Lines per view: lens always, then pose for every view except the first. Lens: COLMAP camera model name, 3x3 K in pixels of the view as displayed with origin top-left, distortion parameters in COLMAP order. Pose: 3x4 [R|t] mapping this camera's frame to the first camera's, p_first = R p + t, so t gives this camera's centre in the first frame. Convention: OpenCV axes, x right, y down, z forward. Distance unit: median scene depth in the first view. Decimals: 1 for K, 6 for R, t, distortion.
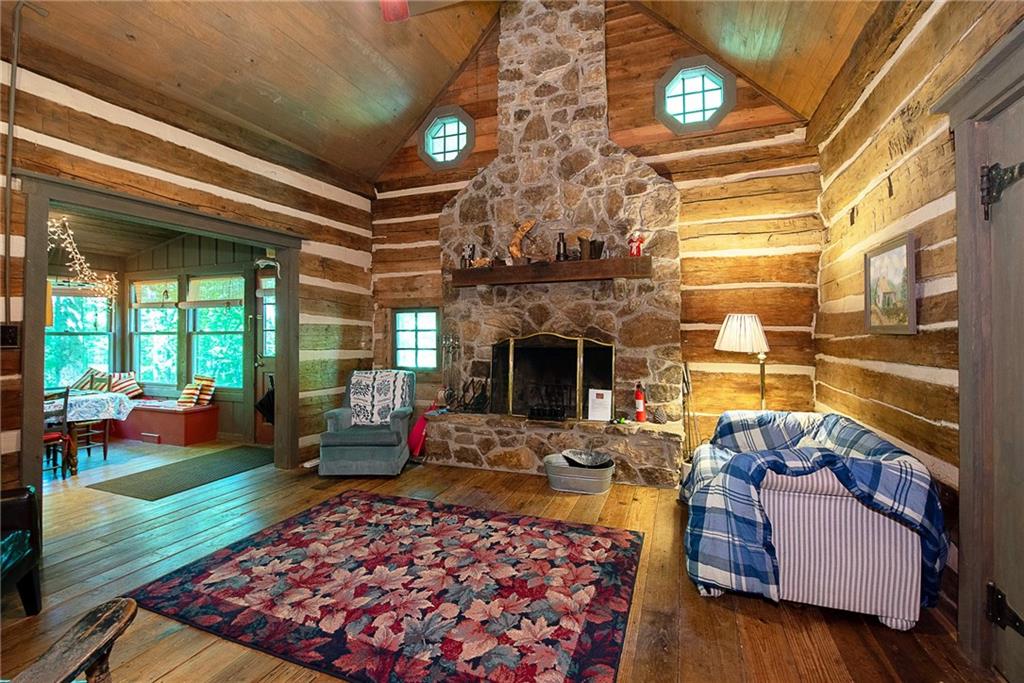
lens RADIAL K [[444.4, 0, 509.8], [0, 444.4, 318.6], [0, 0, 1]] dist [-0.006309, -0.003618]
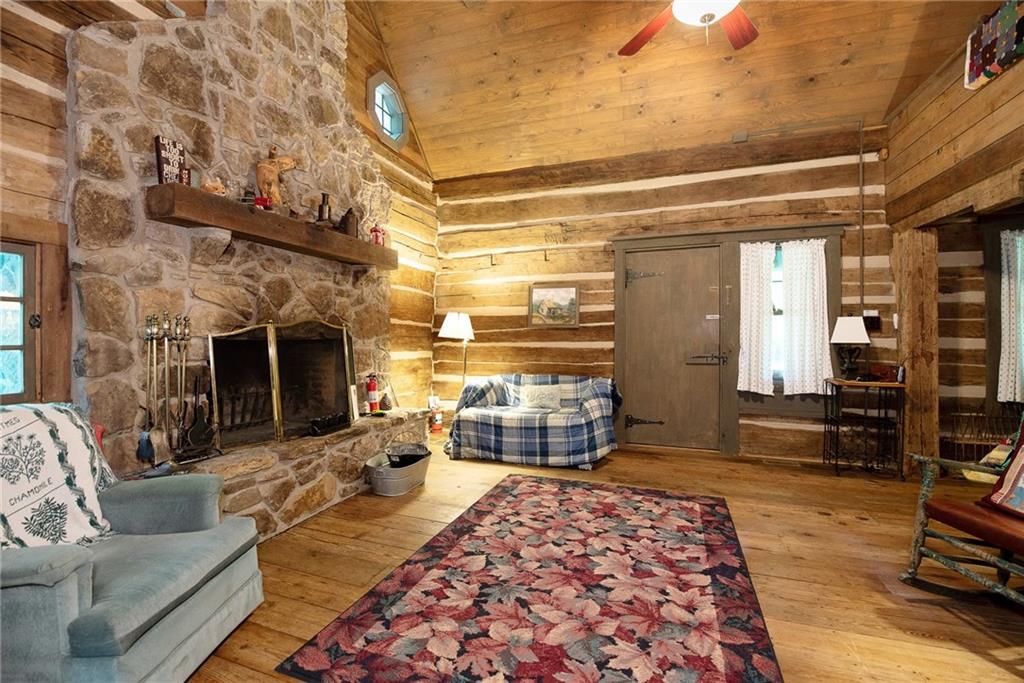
lens RADIAL K [[444.4, 0, 508.3], [0, 444.4, 338.3], [0, 0, 1]] dist [-0.006309, -0.003618]
pose [[-0.017010, 0.005322, 0.999841, -0.747513], [-0.032649, 0.999450, -0.005875, 0.064109], [-0.999322, -0.032744, -0.016827, 0.761844]]
